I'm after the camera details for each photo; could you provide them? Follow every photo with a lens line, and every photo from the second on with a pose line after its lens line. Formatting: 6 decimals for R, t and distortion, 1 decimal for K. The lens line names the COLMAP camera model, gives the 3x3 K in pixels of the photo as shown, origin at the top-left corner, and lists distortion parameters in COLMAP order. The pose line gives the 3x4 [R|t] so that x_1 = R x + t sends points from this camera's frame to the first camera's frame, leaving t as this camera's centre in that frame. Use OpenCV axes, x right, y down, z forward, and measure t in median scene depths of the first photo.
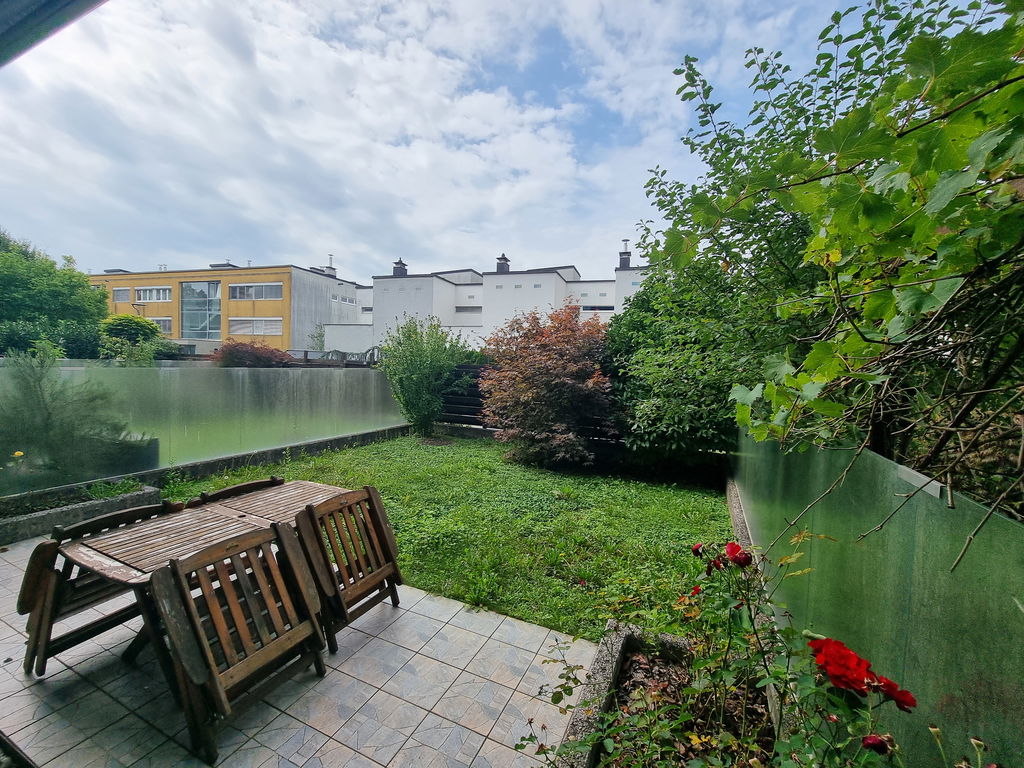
lens RADIAL K [[424.7, 0, 512.5], [0, 424.7, 365.3], [0, 0, 1]] dist [-0.001021, -0.000039]
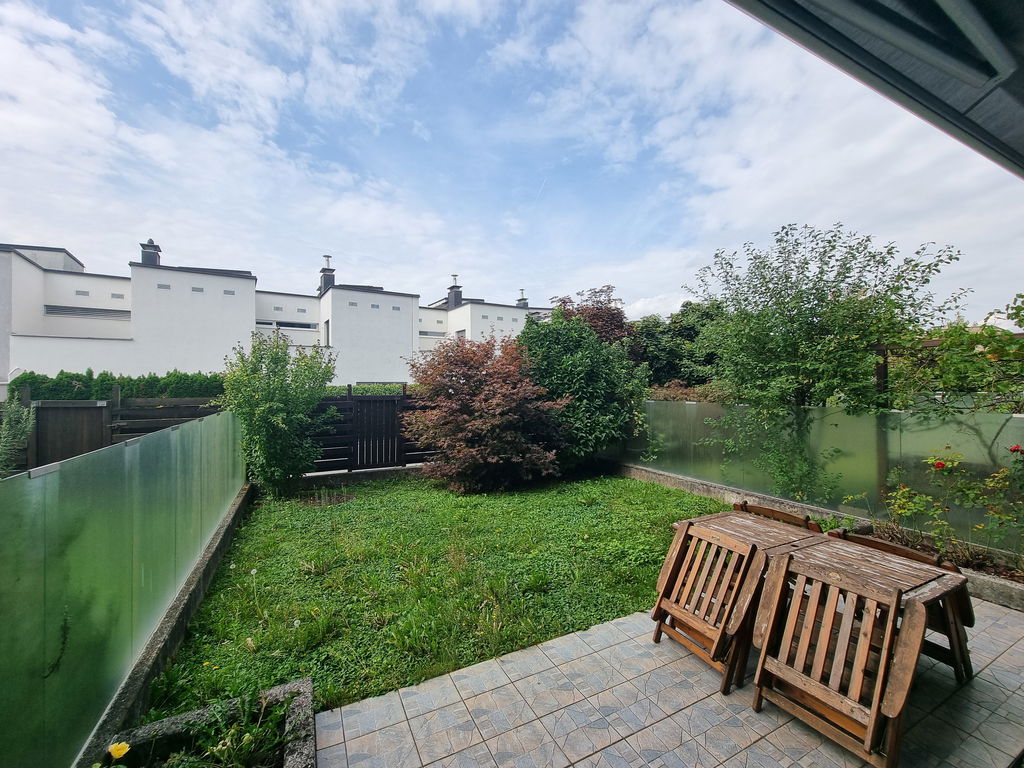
lens RADIAL K [[423.6, 0, 512.0], [0, 423.6, 384.0], [0, 0, 1]] dist [-0.000666, -0.000331]
pose [[0.631107, -0.040012, 0.774663, -0.213695], [0.038349, 0.999057, 0.020360, -0.011813], [-0.774747, 0.016858, 0.632046, 0.097348]]
